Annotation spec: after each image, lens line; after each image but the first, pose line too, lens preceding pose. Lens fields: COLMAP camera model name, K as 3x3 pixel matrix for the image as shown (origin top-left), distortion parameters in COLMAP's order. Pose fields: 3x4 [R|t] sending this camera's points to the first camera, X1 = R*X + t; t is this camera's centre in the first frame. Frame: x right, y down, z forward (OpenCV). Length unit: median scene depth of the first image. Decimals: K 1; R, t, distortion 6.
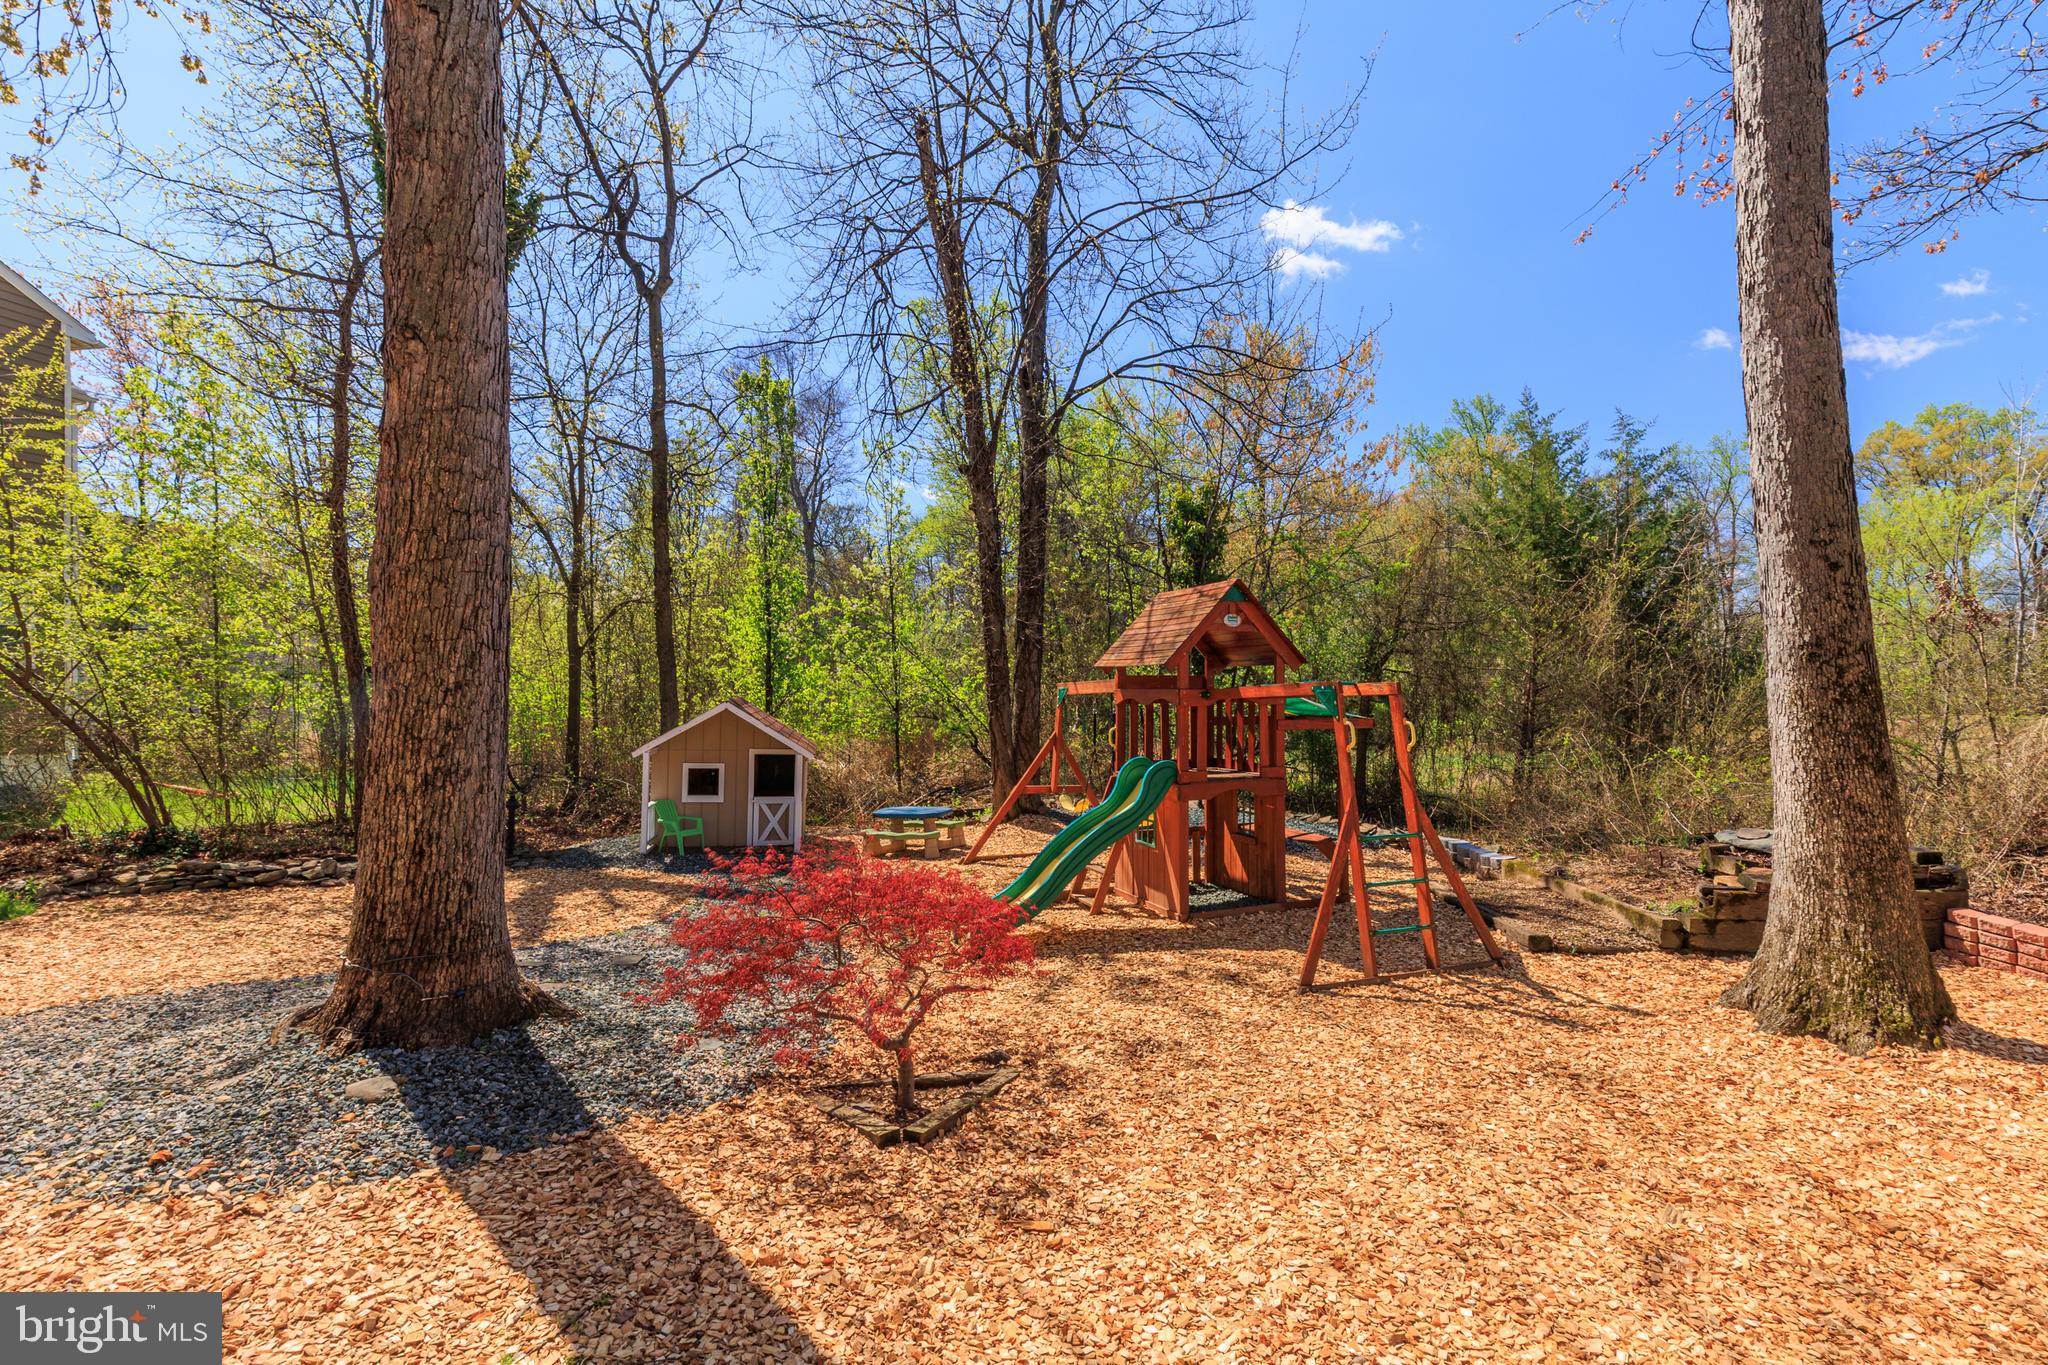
lens RADIAL K [[917.5, 0, 1035.0], [0, 917.5, 699.2], [0, 0, 1]] dist [0.014908, 0.000067]
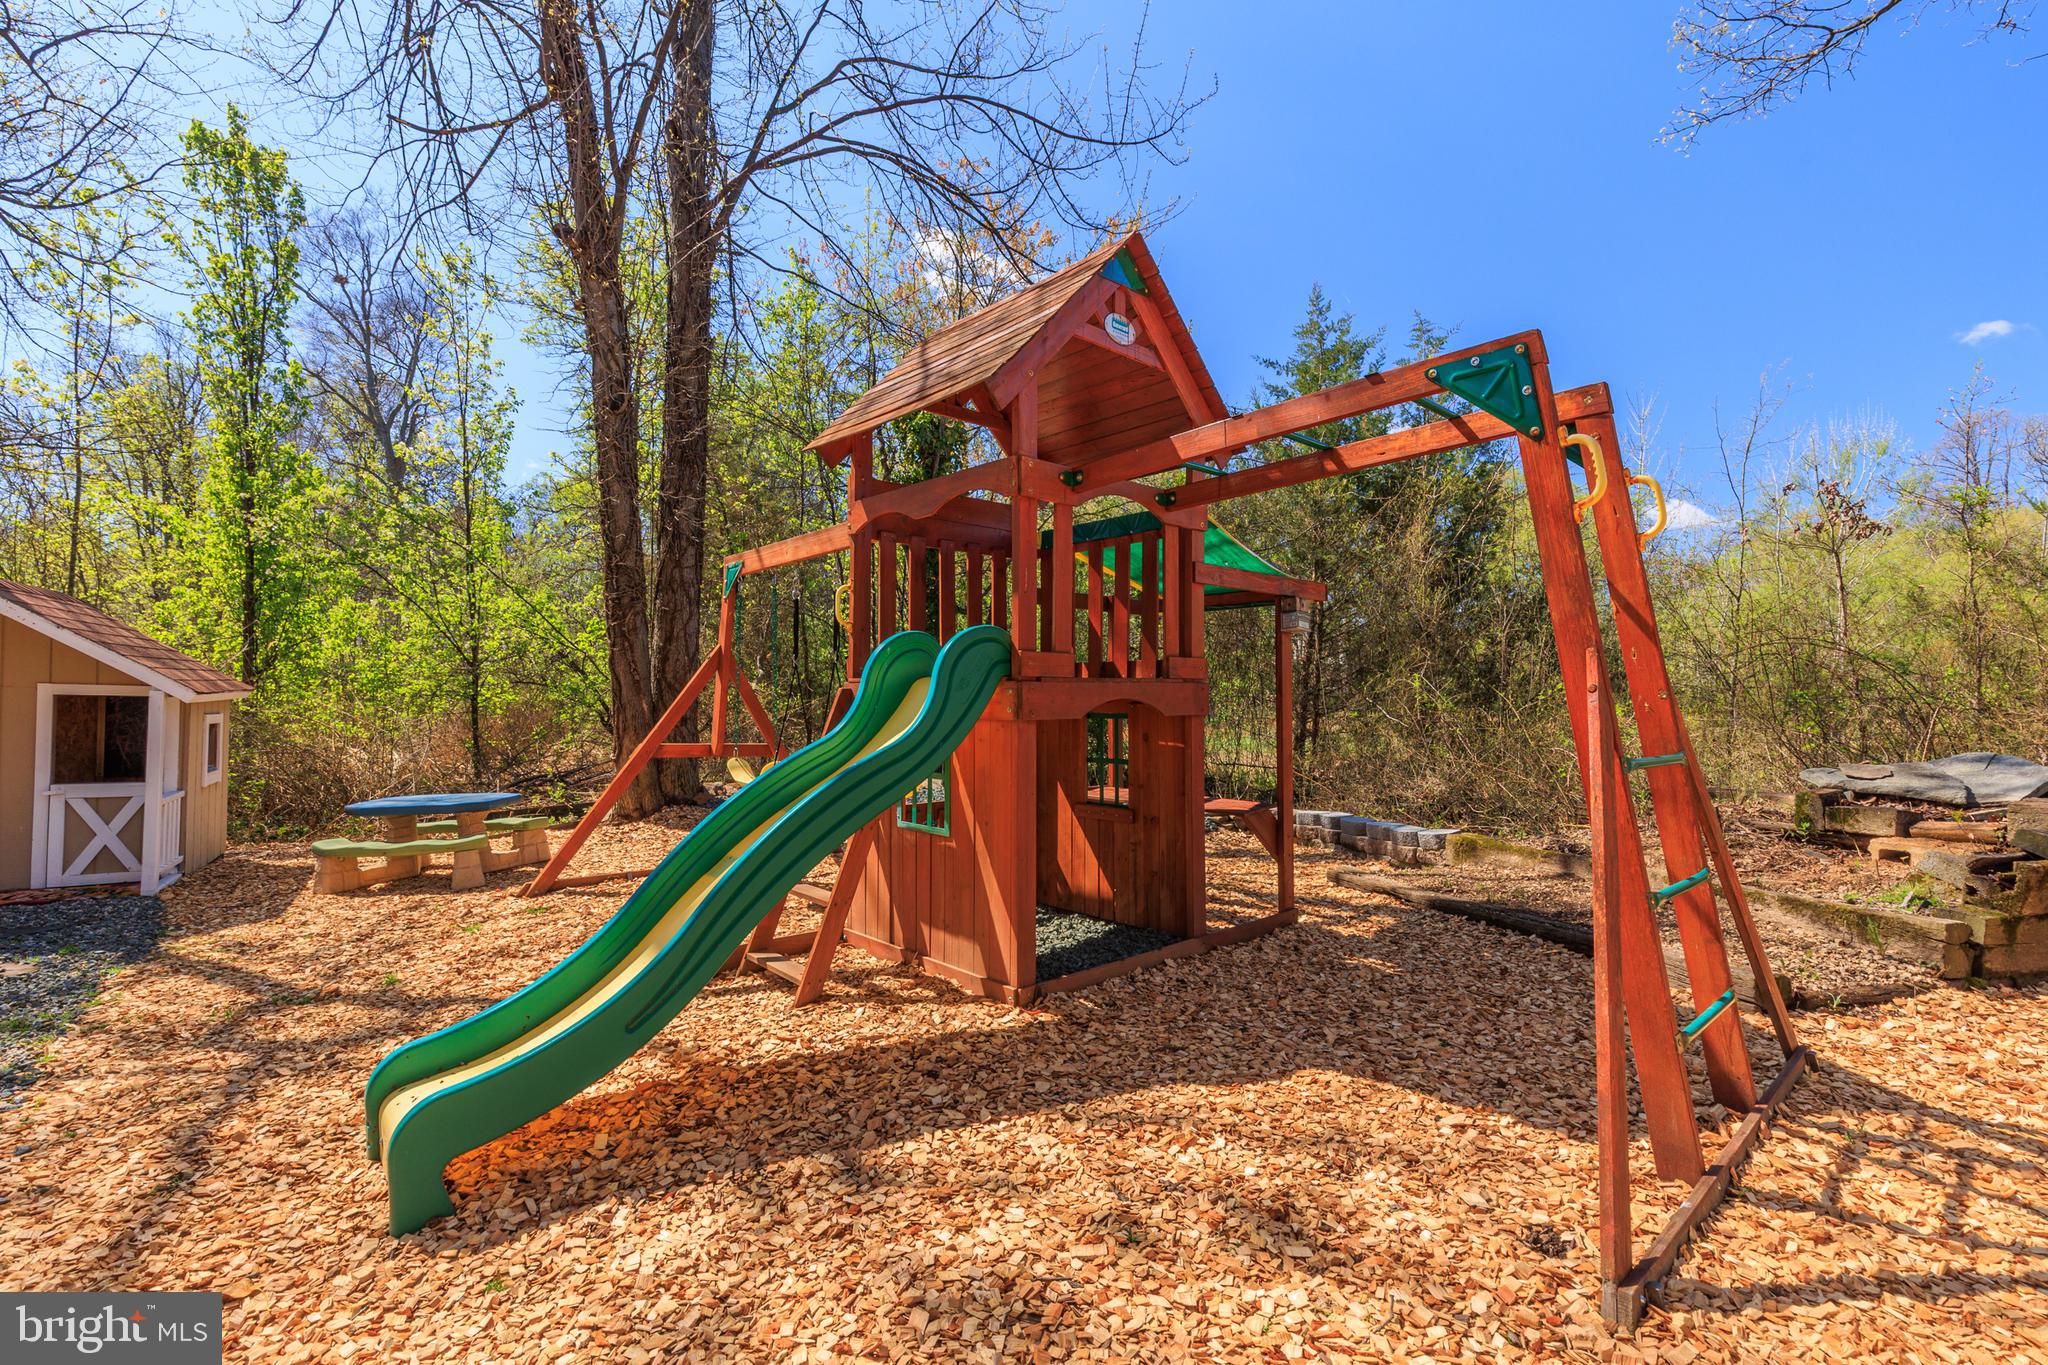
lens RADIAL K [[917.5, 0, 1035.0], [0, 917.5, 699.2], [0, 0, 1]] dist [0.014908, 0.000067]
pose [[0.942609, 0.004369, 0.333871, 0.016759], [-0.002132, 0.999973, -0.007066, 0.074211], [-0.333893, 0.005949, 0.942592, 0.428688]]
